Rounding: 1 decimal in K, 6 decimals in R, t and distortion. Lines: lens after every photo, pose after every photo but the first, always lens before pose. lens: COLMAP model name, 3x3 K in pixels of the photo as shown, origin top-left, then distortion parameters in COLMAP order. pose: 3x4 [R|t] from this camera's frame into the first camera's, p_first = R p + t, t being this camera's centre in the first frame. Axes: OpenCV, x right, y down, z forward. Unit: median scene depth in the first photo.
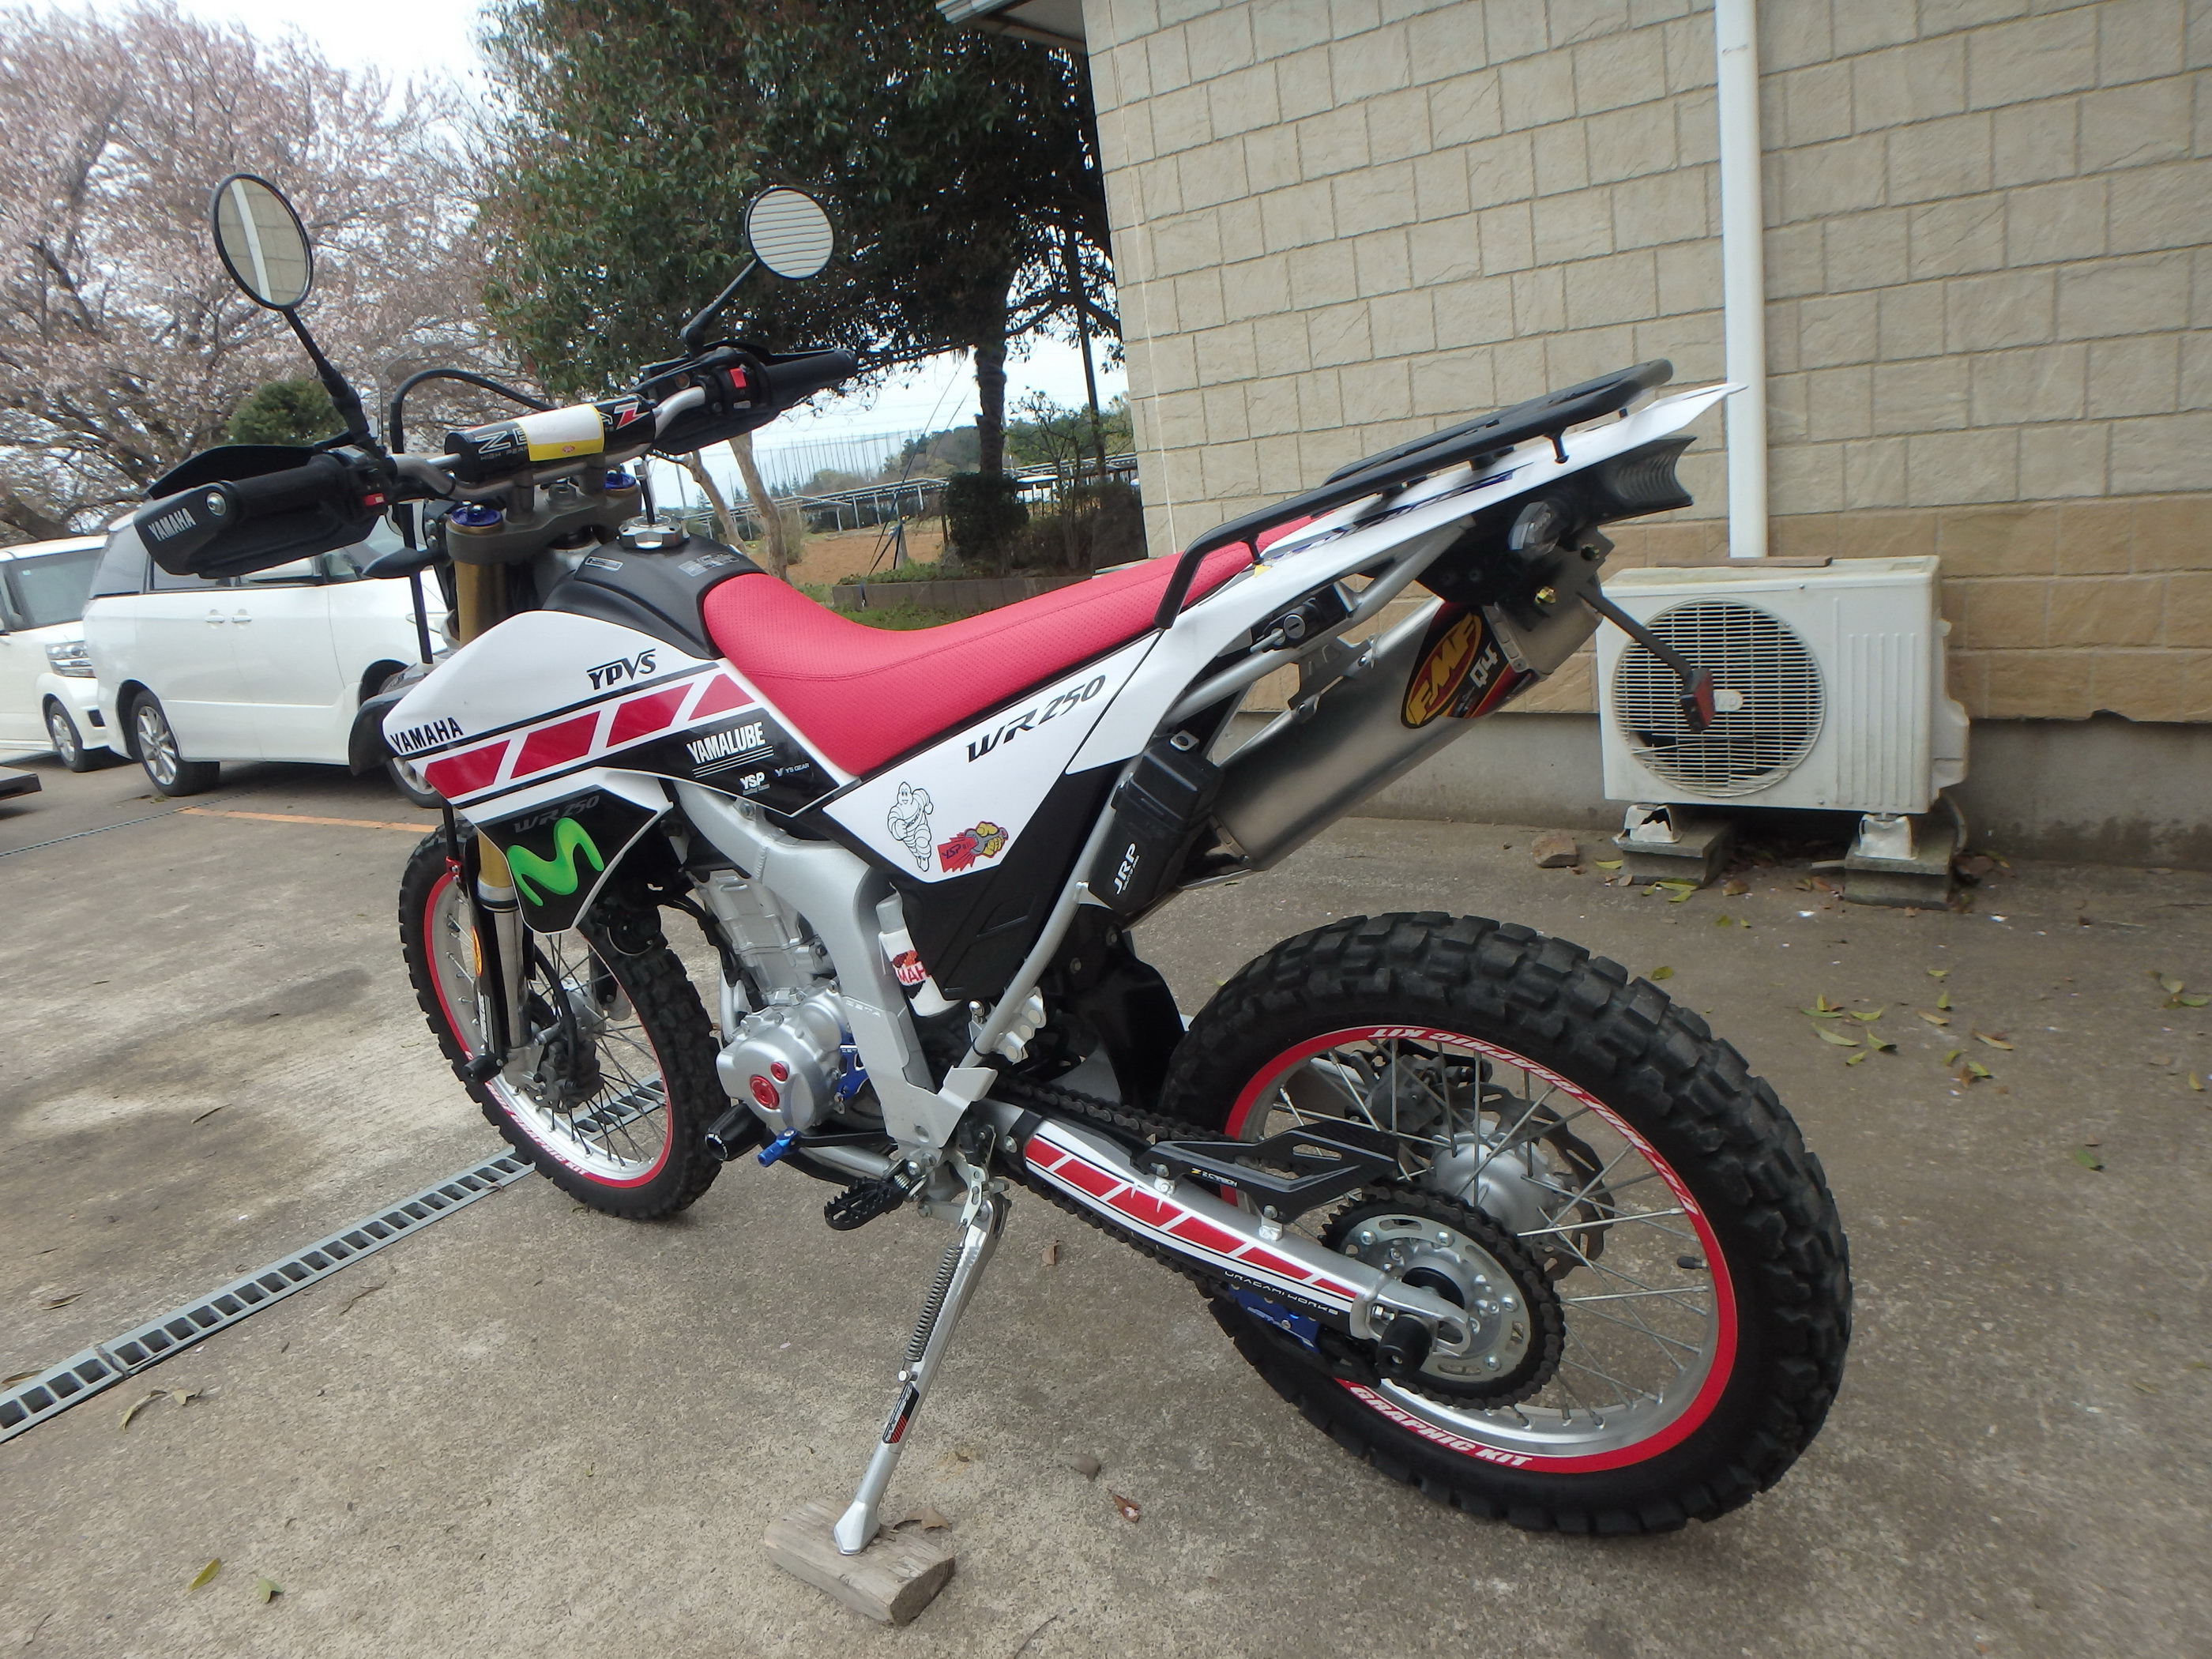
lens RADIAL K [[1340.5, 0, 1064.1], [0, 1340.5, 885.8], [0, 0, 1]] dist [-0.082114, 0.015318]
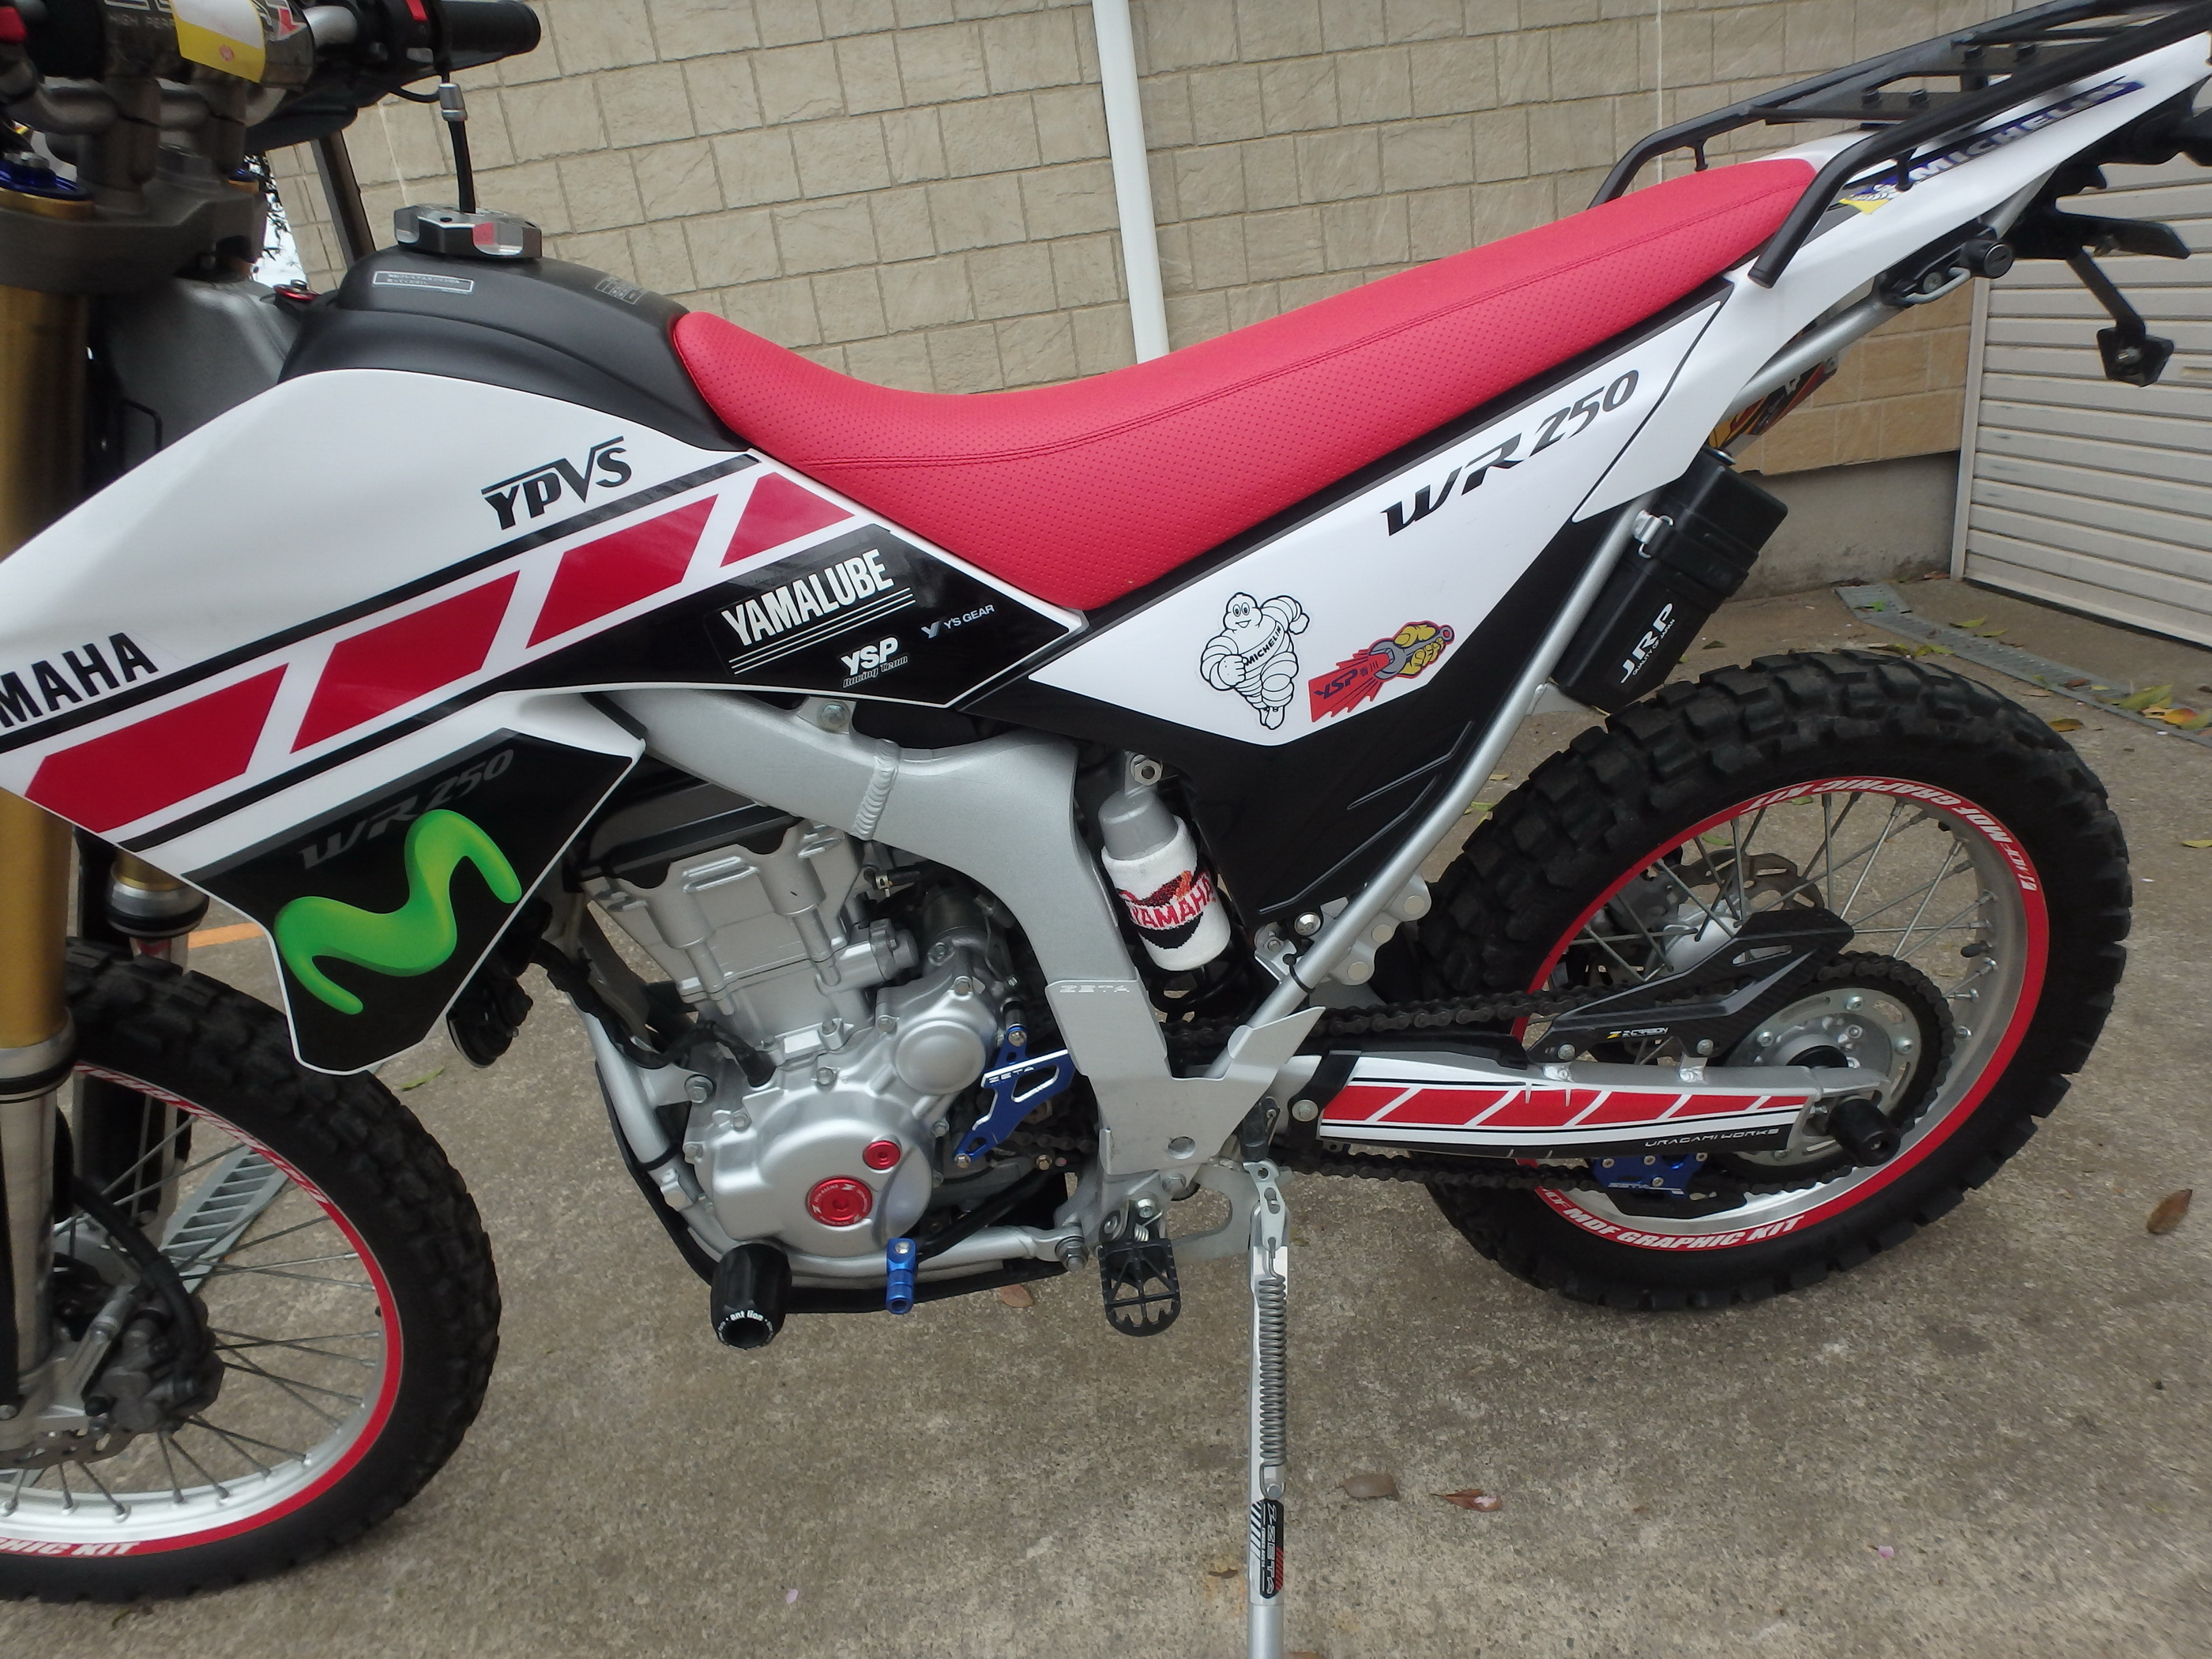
lens RADIAL K [[1339.5, 0, 1106.0], [0, 1339.5, 829.5], [0, 0, 1]] dist [-0.049460, 0.012197]
pose [[0.748307, -0.221843, 0.625158, -0.454412], [0.225650, 0.971349, 0.074592, -0.023560], [-0.623794, 0.085249, 0.776926, 0.432663]]
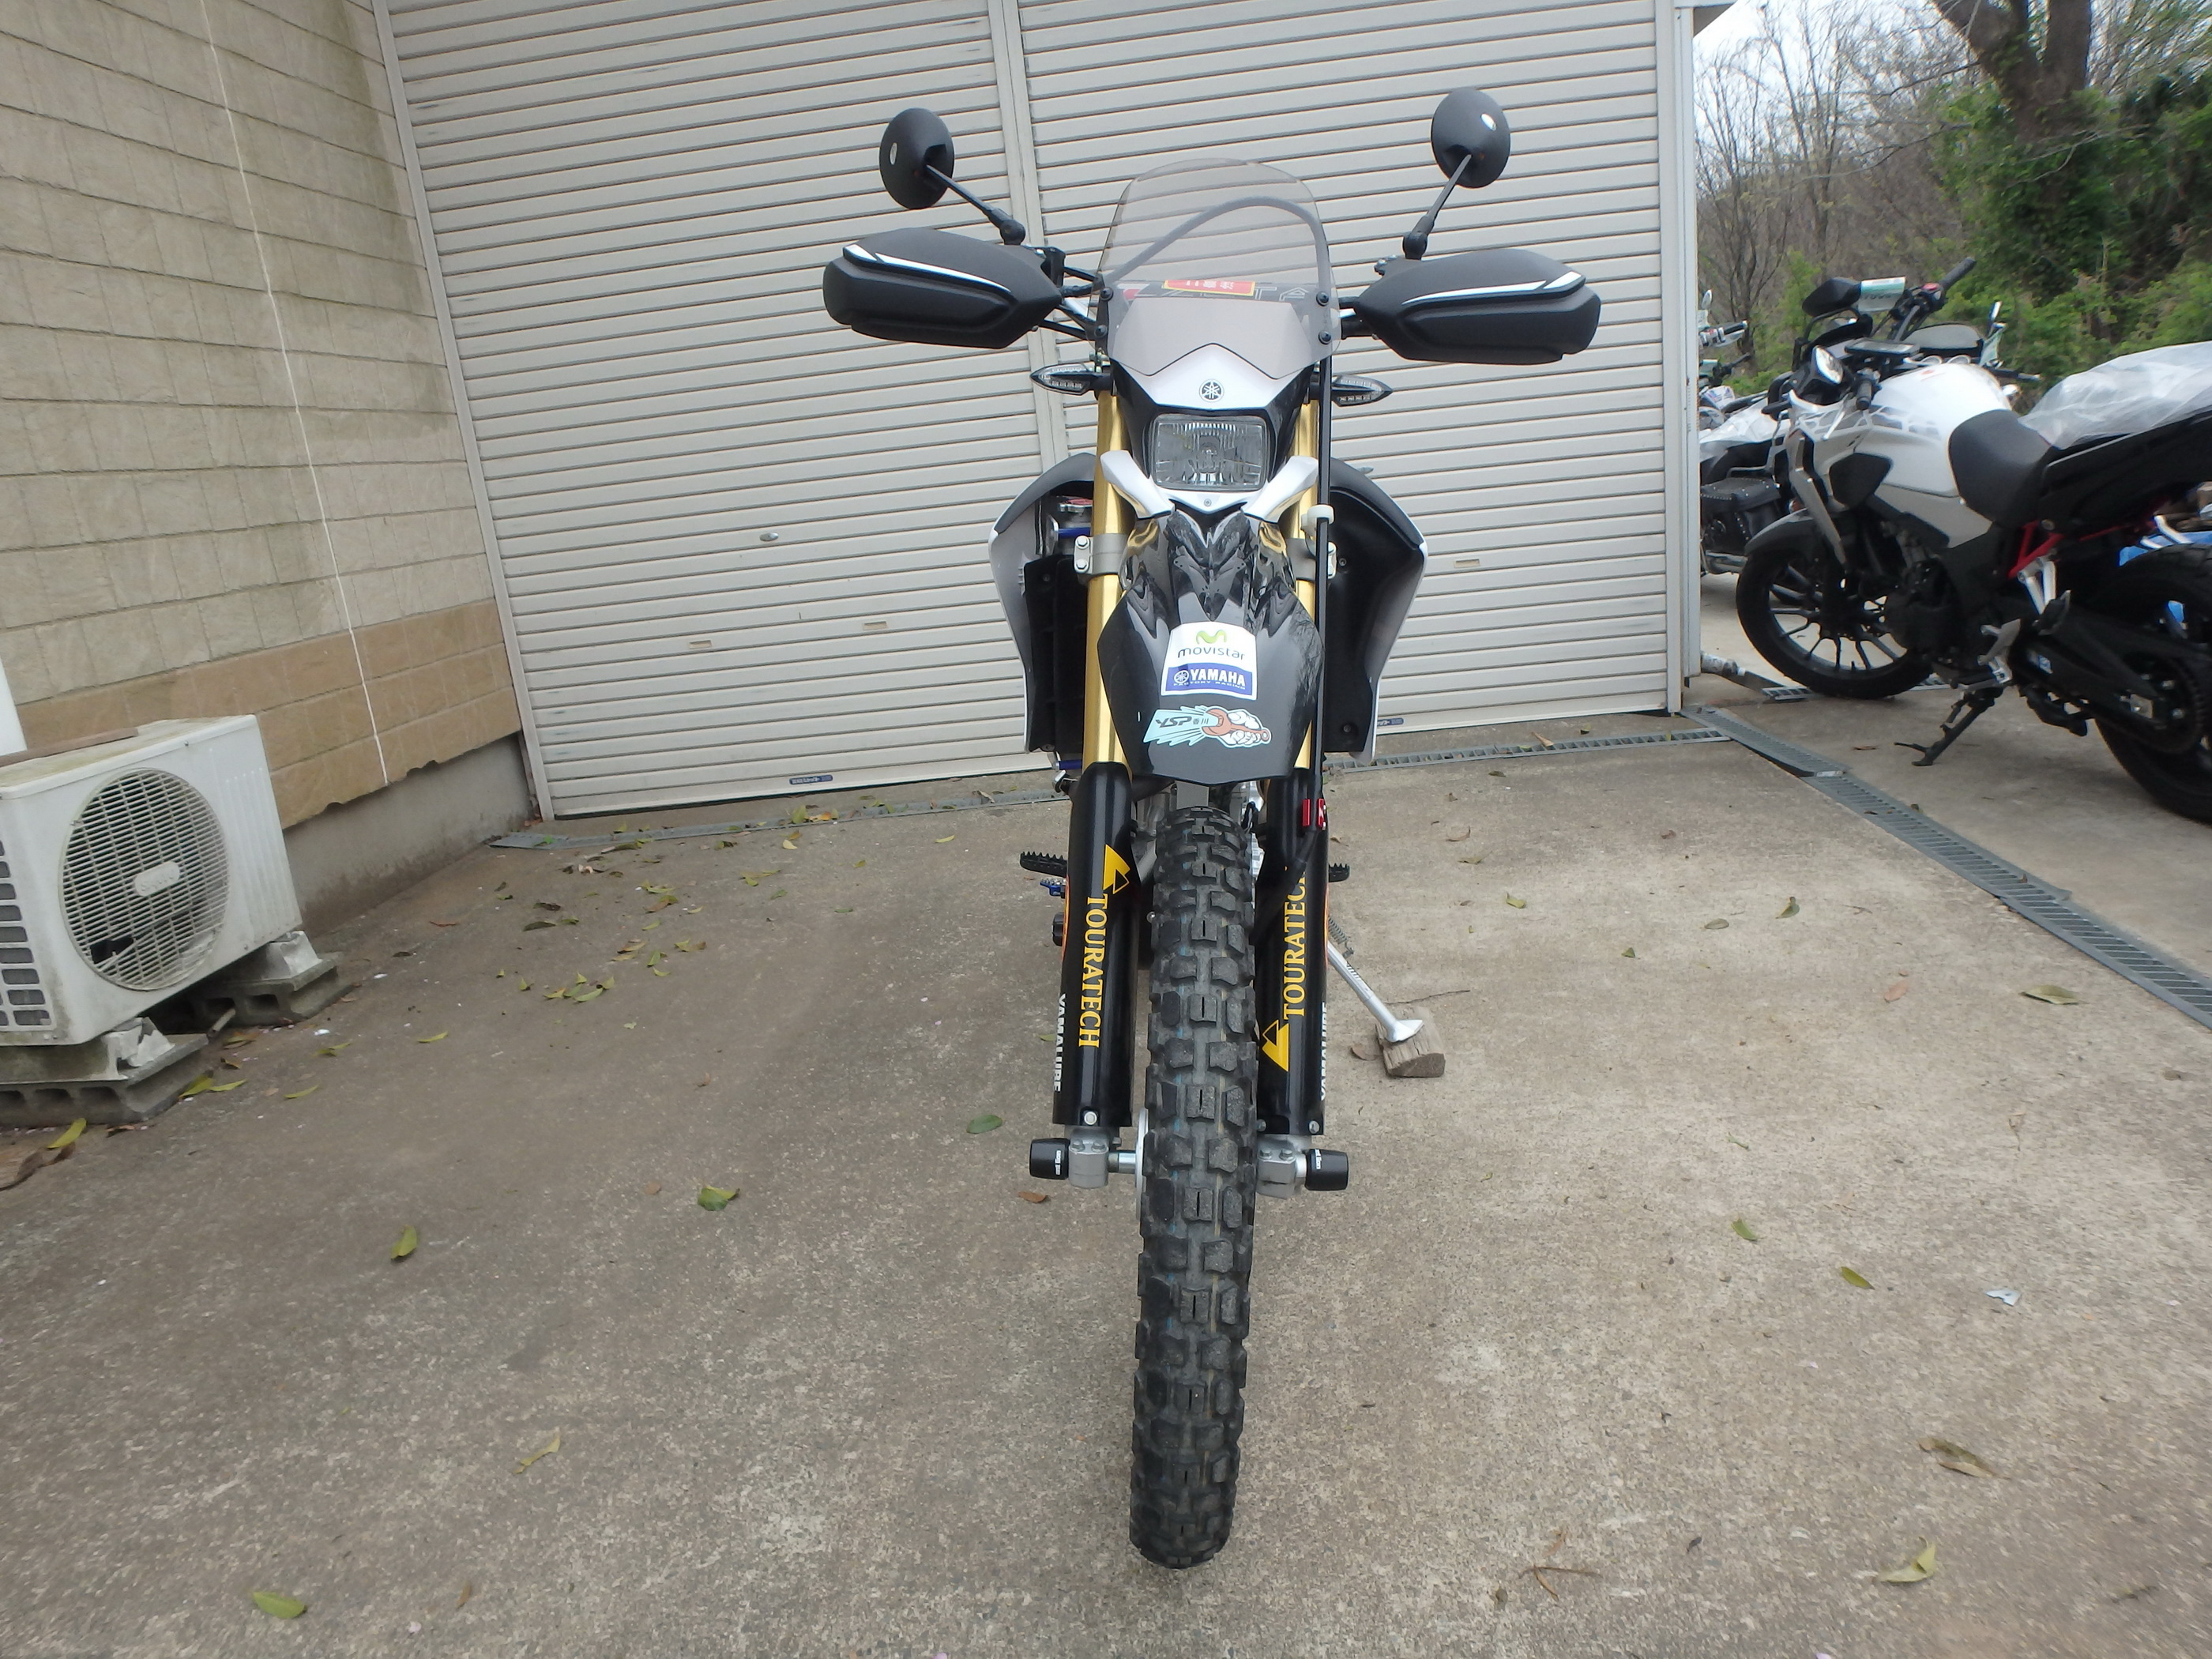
lens RADIAL K [[1348.9, 0, 1135.4], [0, 1348.9, 816.0], [0, 0, 1]] dist [-0.040219, 0.009997]
pose [[-0.532101, -0.043431, 0.845566, -1.184633], [0.403981, 0.864650, 0.298630, -0.322033], [-0.744089, 0.500494, -0.442536, 1.575335]]
